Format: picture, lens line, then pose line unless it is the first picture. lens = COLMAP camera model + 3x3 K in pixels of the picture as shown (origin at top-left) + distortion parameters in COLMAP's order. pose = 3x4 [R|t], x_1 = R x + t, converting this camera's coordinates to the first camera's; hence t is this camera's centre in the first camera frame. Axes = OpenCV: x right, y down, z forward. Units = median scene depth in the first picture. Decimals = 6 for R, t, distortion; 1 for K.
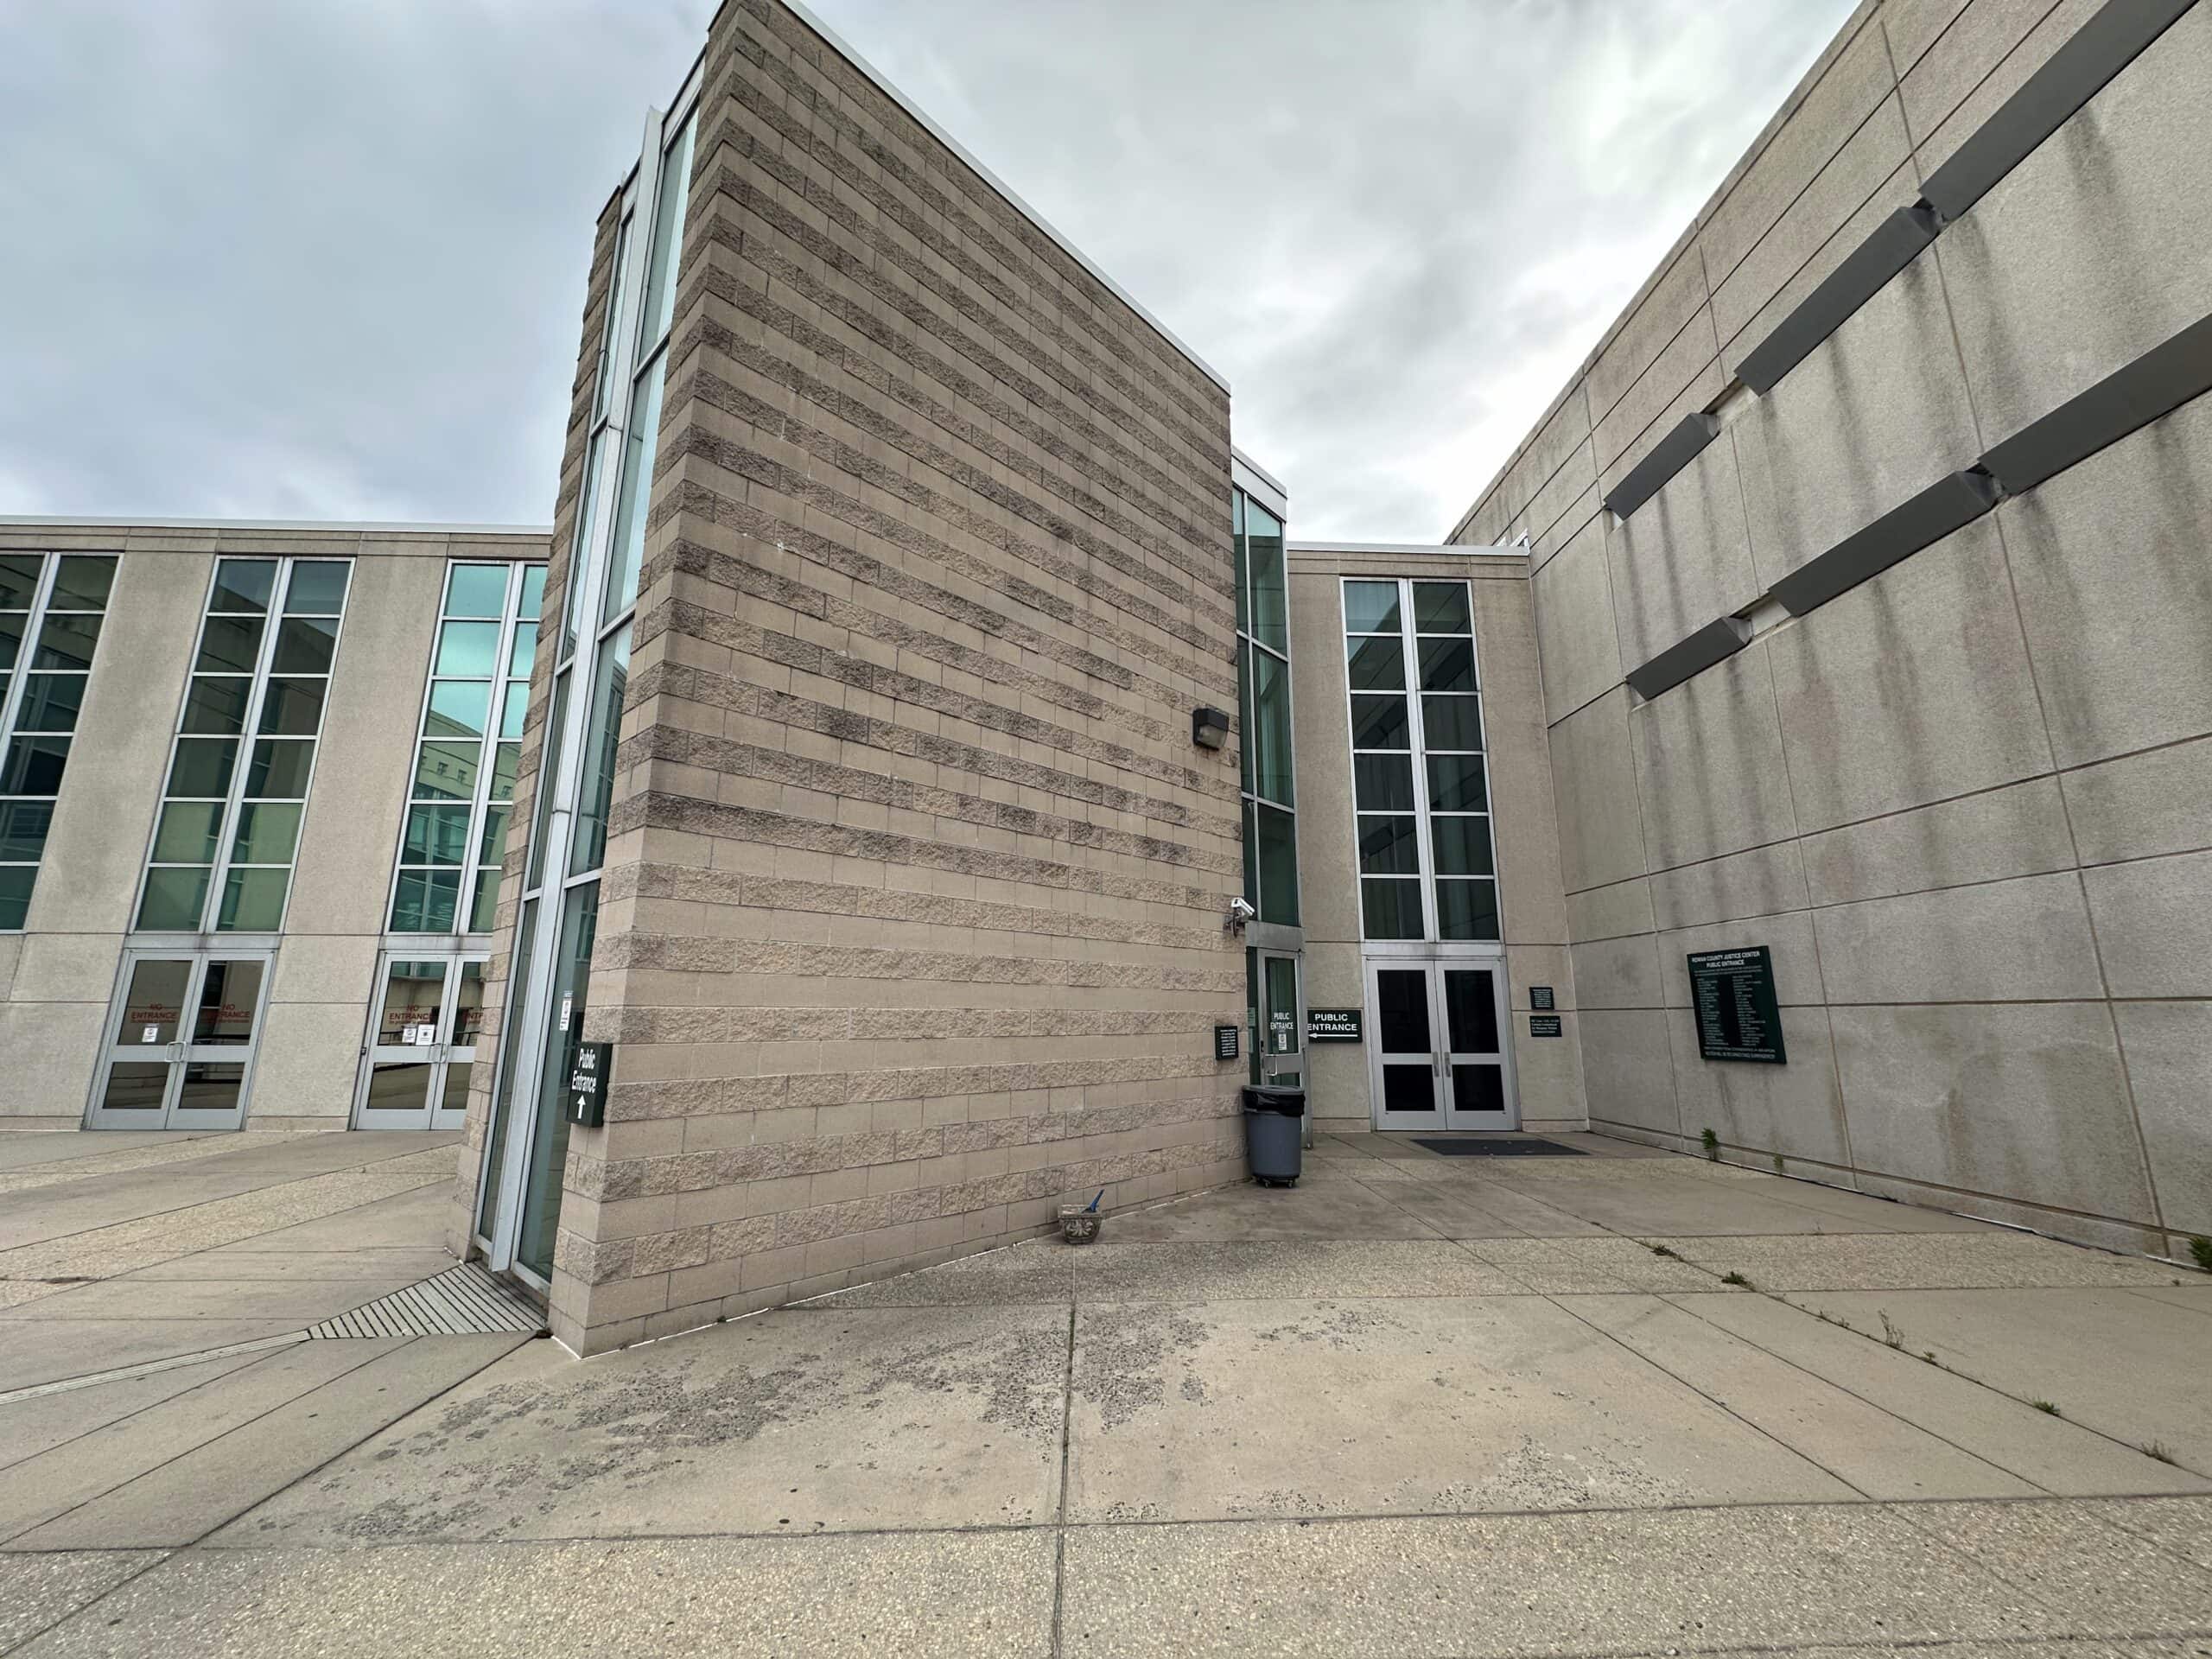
lens RADIAL K [[878.9, 0, 1106.0], [0, 878.9, 829.5], [0, 0, 1]] dist [-0.000843, 0.000091]
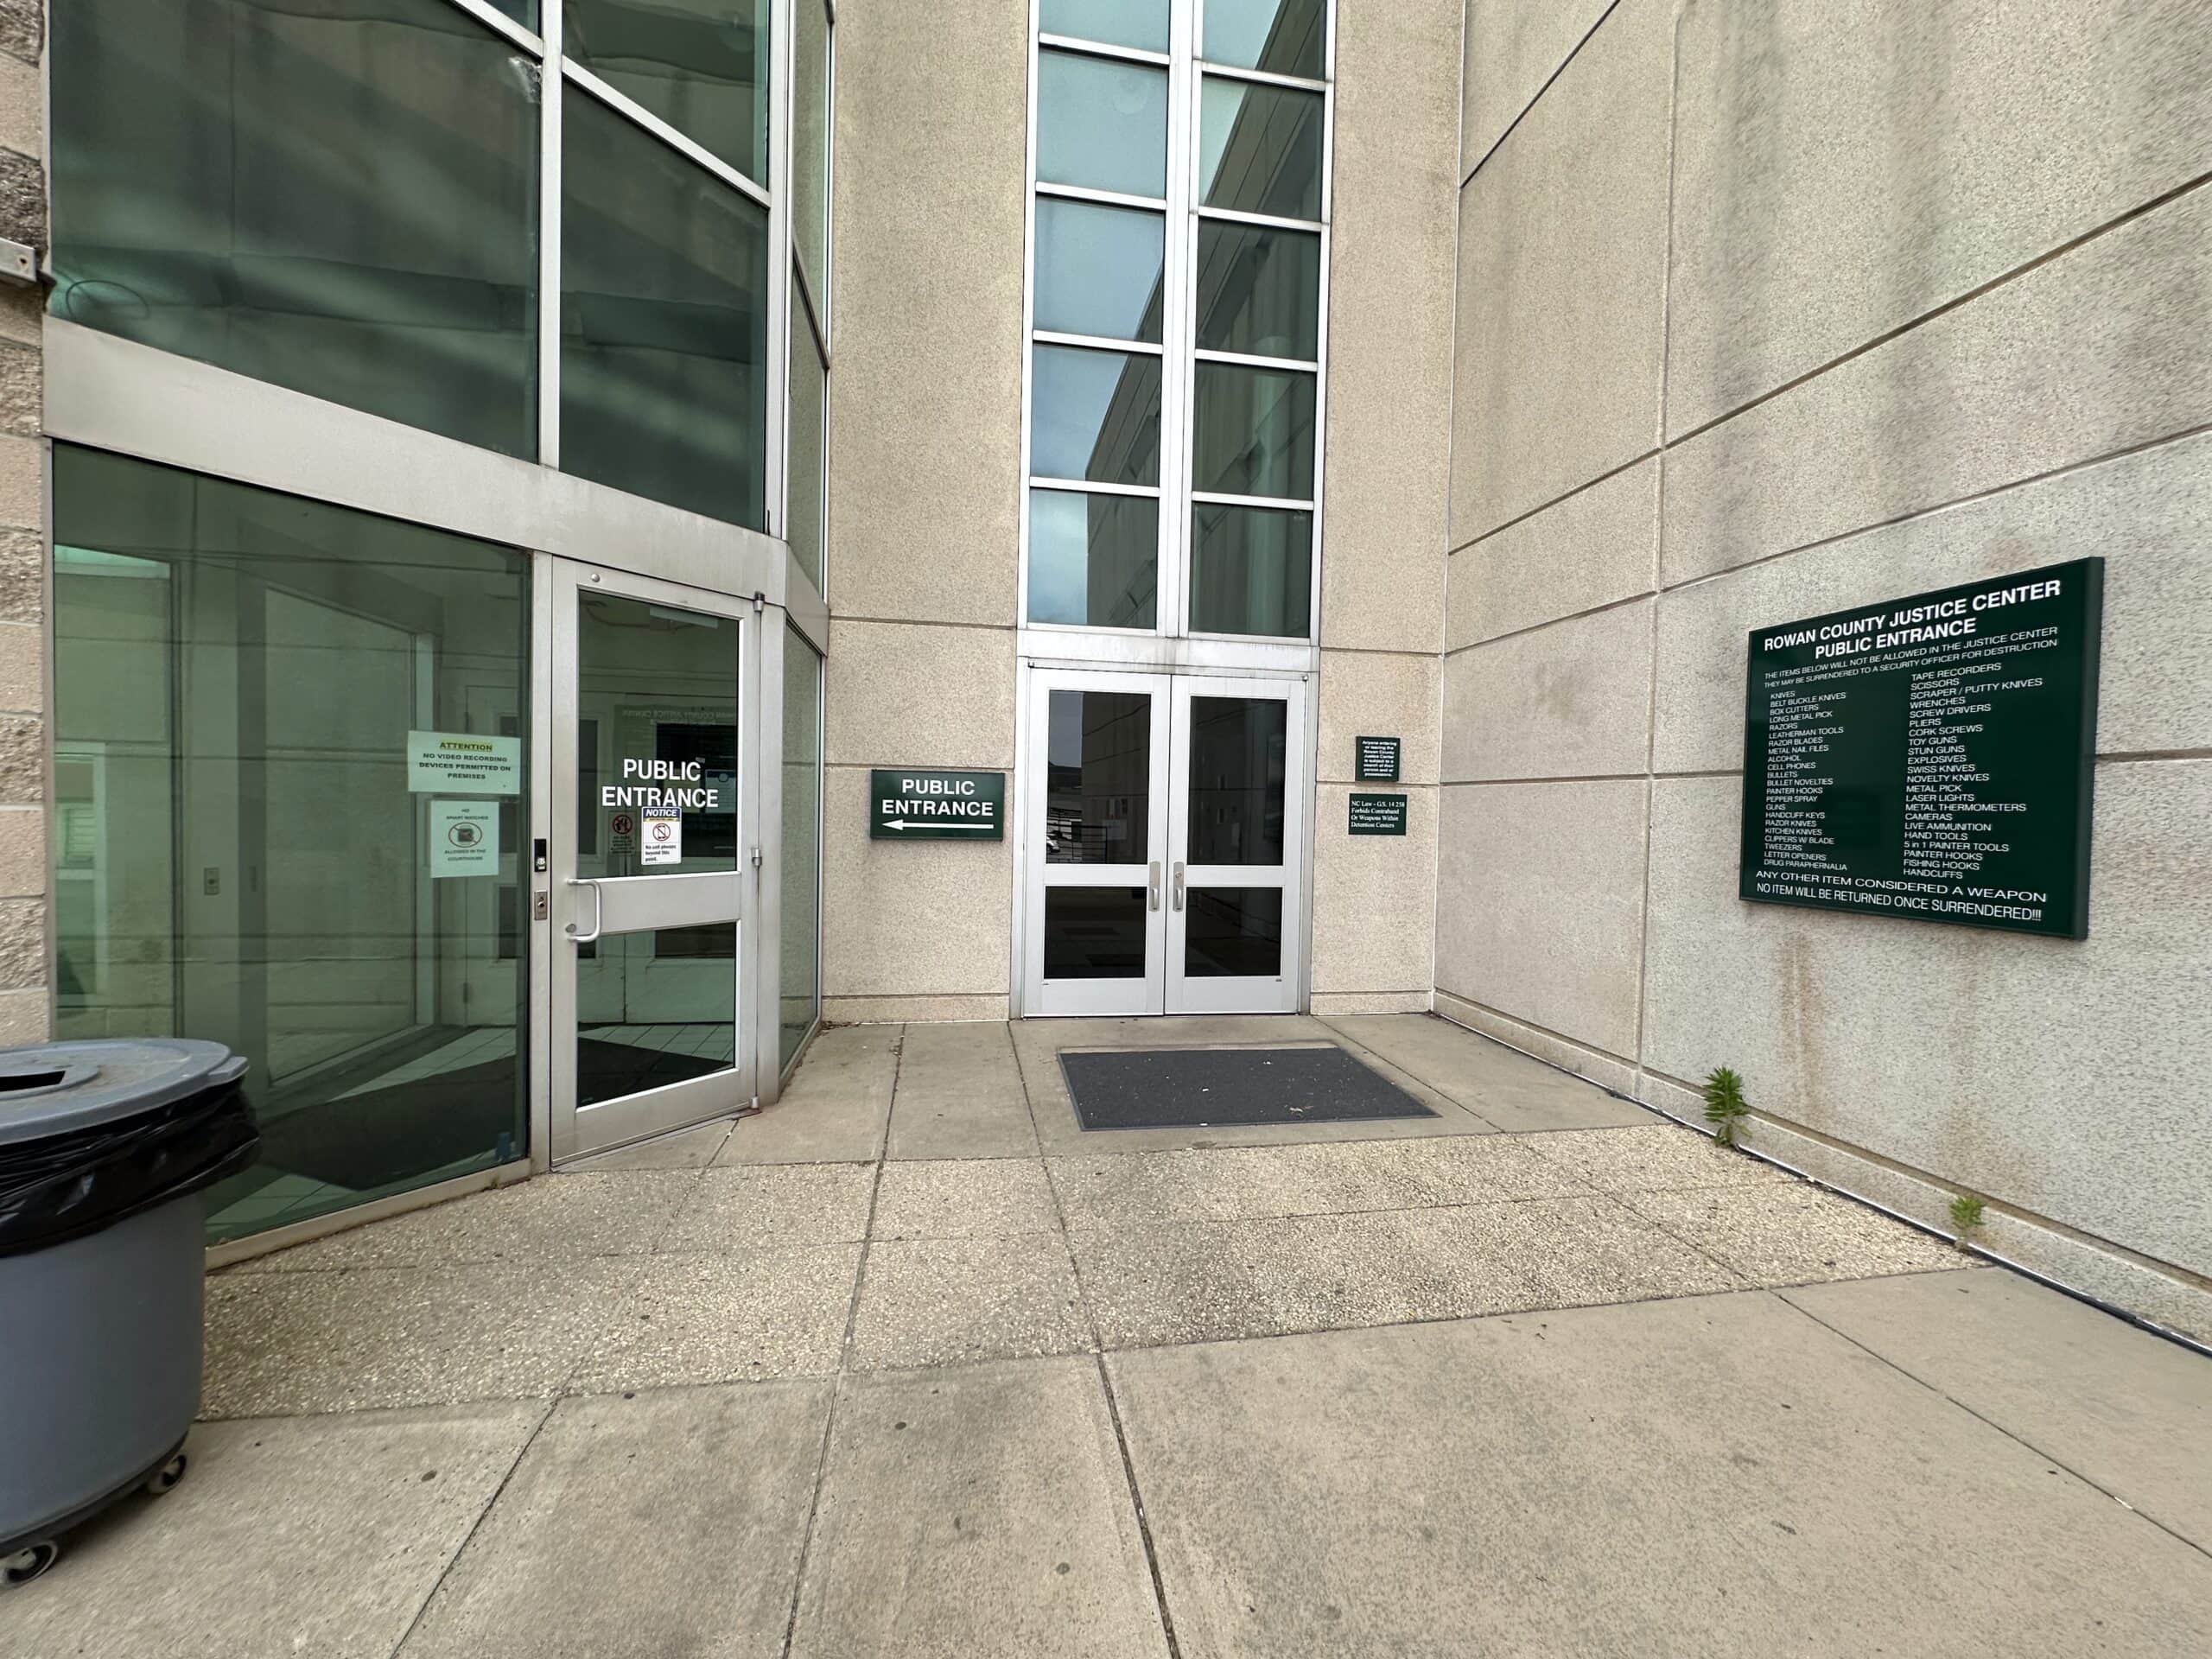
lens RADIAL K [[878.9, 0, 1106.0], [0, 878.9, 829.5], [0, 0, 1]] dist [-0.000843, 0.000091]
pose [[0.989461, 0.015825, 0.143930, 0.279865], [-0.049423, 0.971226, 0.232976, 0.125338], [-0.136102, -0.237635, 0.961772, 0.546647]]
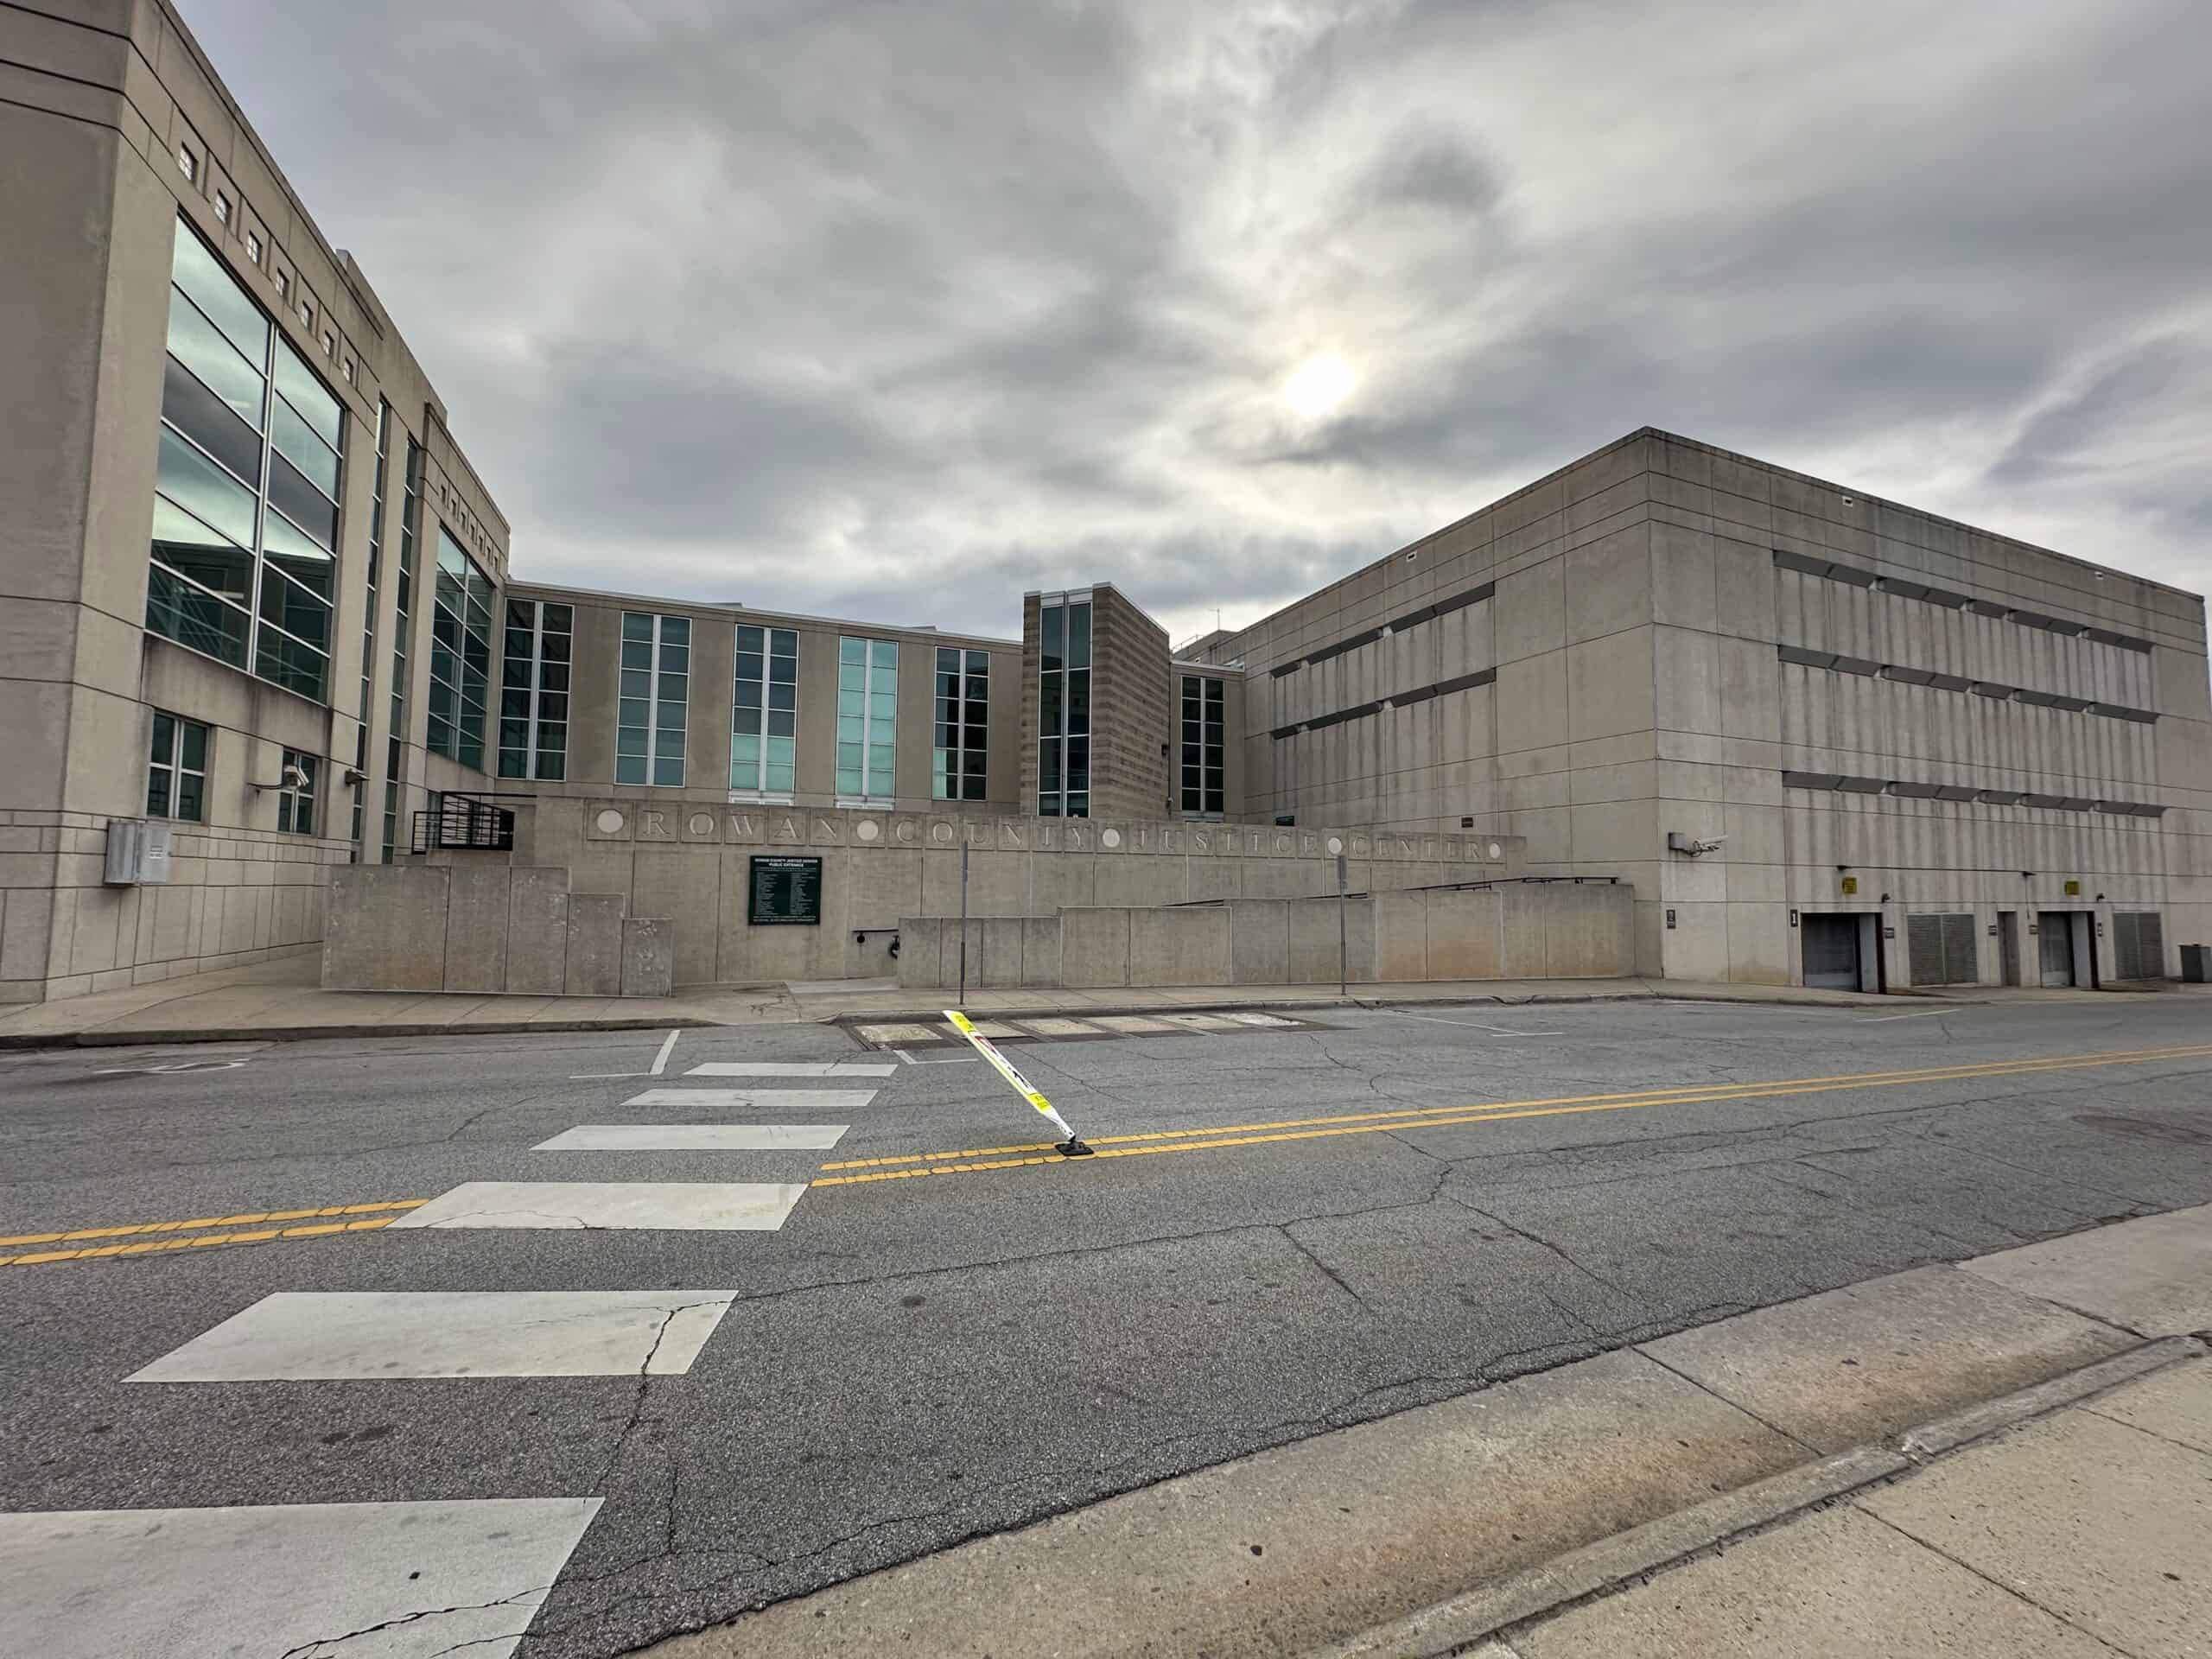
lens RADIAL K [[878.9, 0, 1106.0], [0, 878.9, 829.5], [0, 0, 1]] dist [-0.000843, 0.000091]
pose [[0.935996, 0.029206, 0.350797, -0.973784], [-0.079061, 0.988534, 0.128650, -0.168197], [-0.343018, -0.148150, 0.927572, -1.639901]]
